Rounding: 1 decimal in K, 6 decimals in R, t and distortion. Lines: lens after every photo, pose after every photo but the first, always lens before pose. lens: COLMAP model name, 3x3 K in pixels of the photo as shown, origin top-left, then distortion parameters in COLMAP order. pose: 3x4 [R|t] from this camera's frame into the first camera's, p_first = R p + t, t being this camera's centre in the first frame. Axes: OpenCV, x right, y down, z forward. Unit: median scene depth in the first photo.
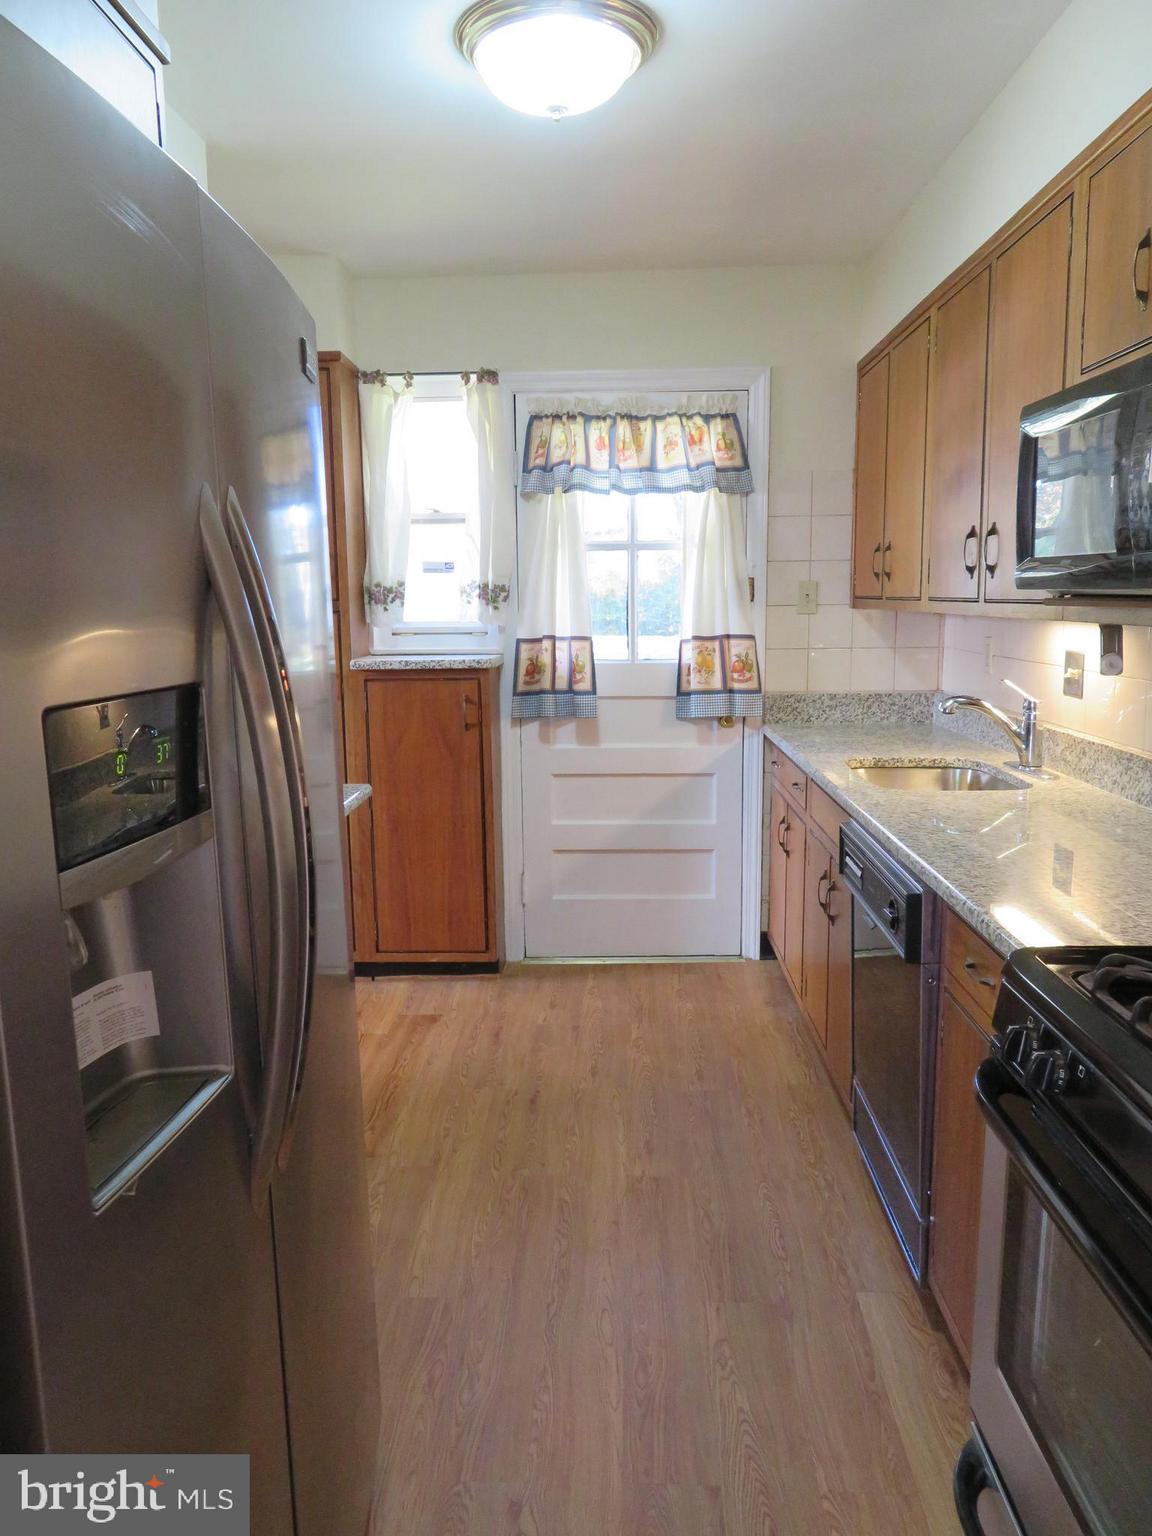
lens RADIAL K [[1096.4, 0, 575.0], [0, 1096.4, 770.8], [0, 0, 1]] dist [-0.013095, 0.006750]
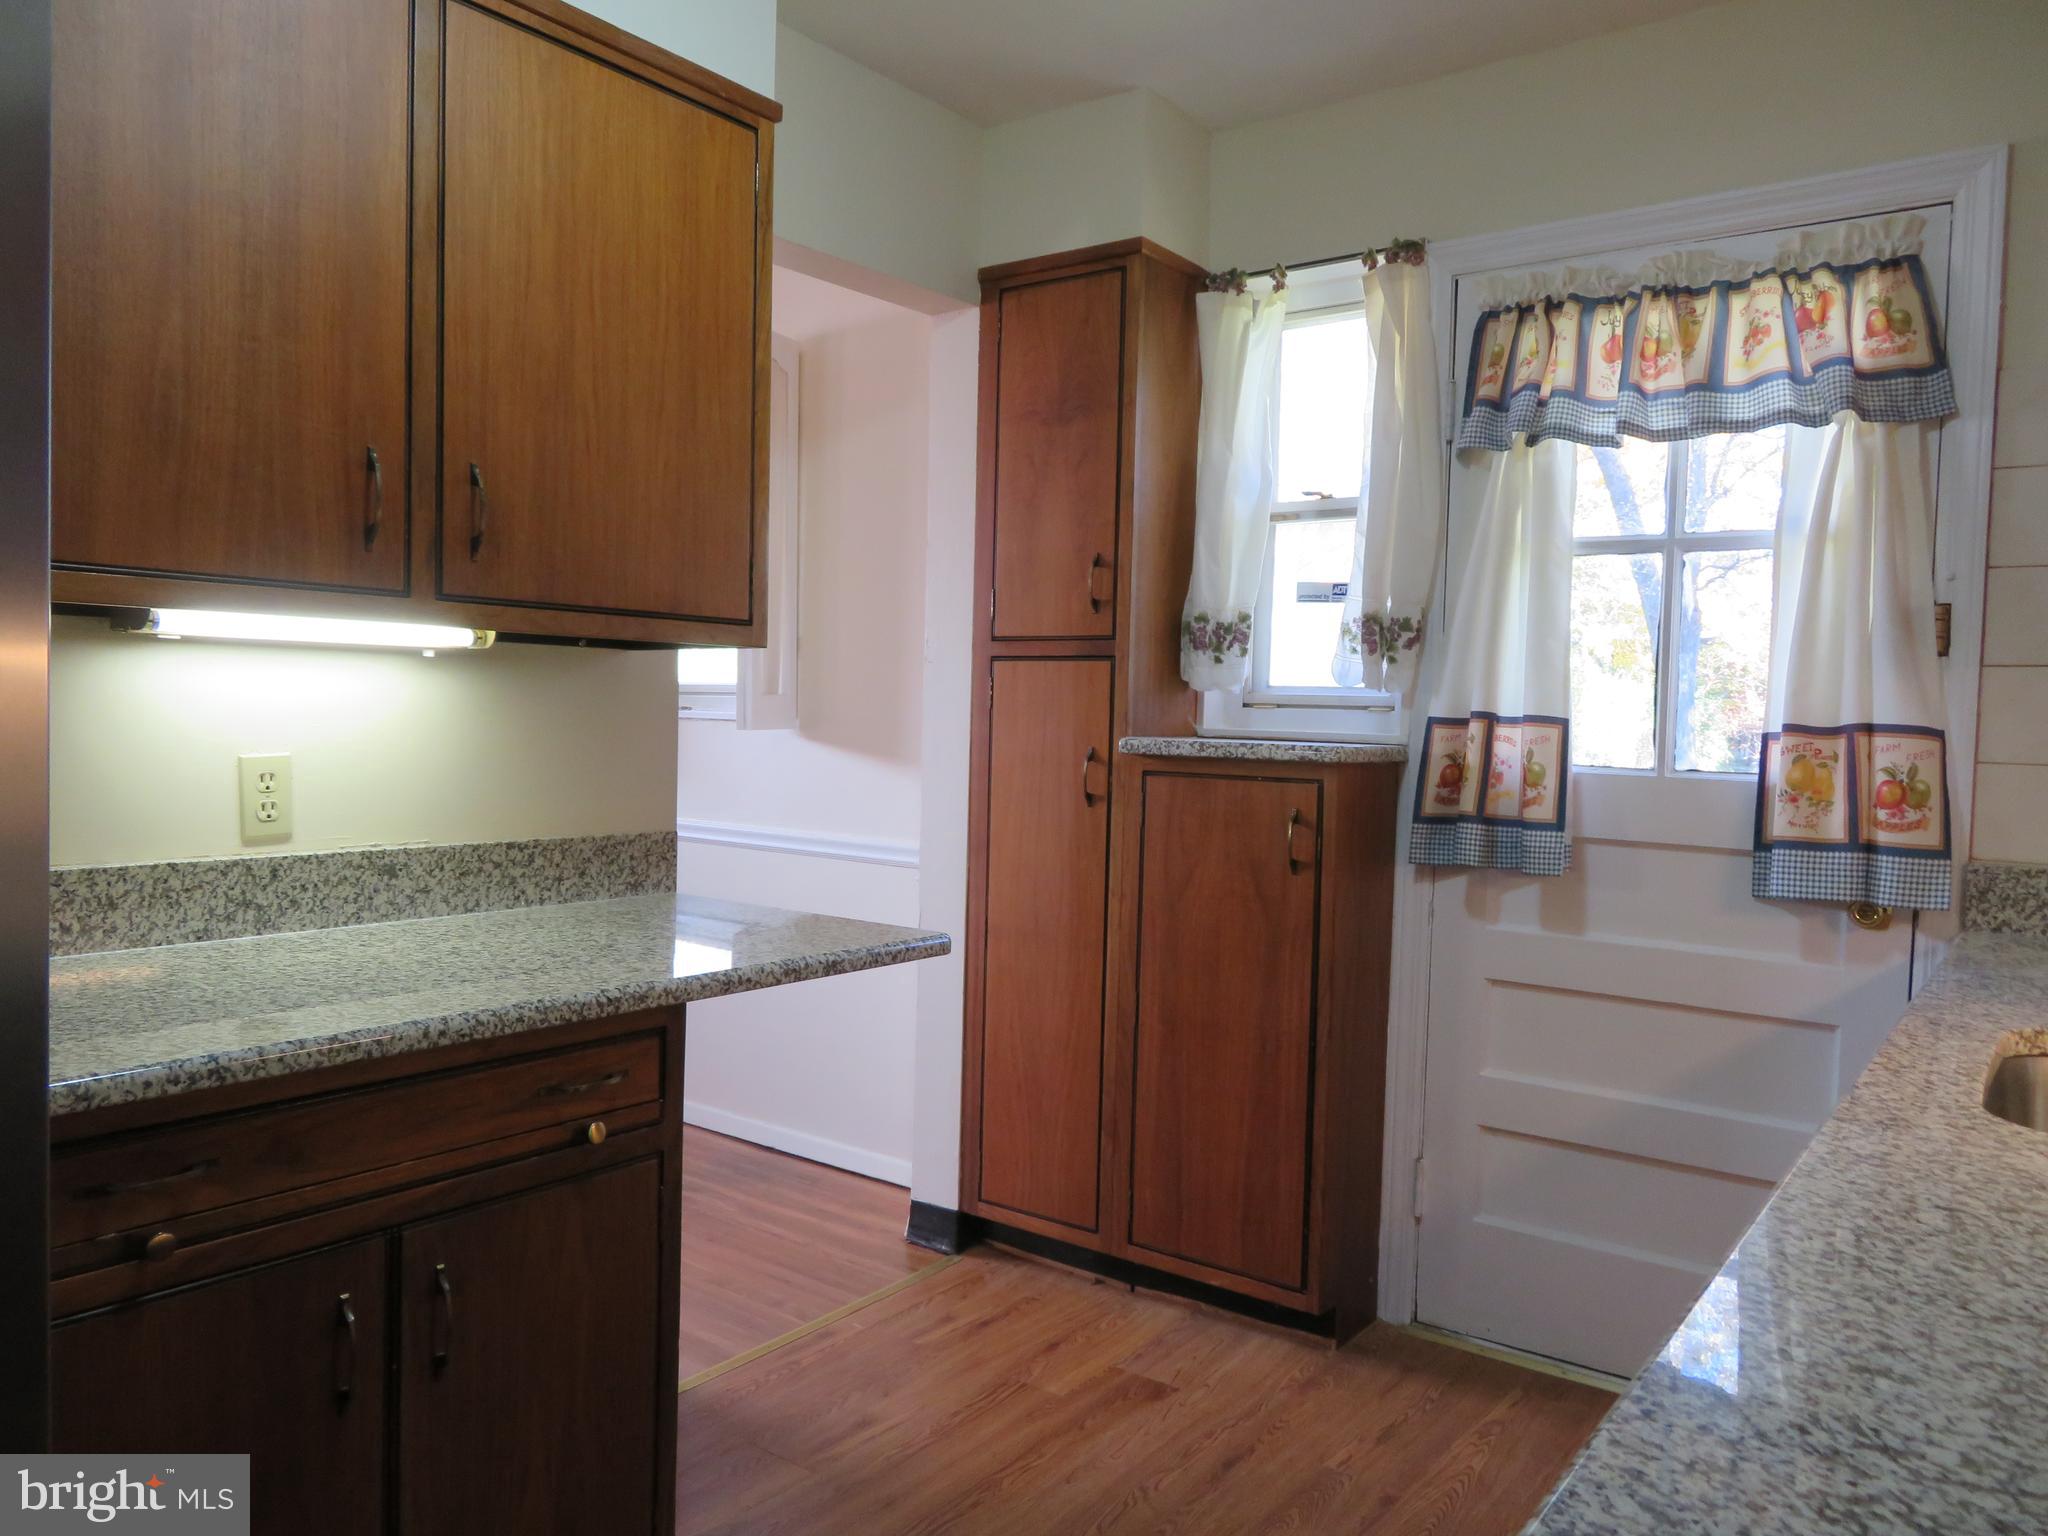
lens RADIAL K [[1461.8, 0, 1025.2], [0, 1461.8, 765.8], [0, 0, 1]] dist [-0.013095, 0.006750]
pose [[0.815960, 0.056180, -0.575372, 0.203413], [-0.126136, 0.988589, -0.082352, -0.012590], [0.564179, 0.139772, 0.813736, 0.309400]]
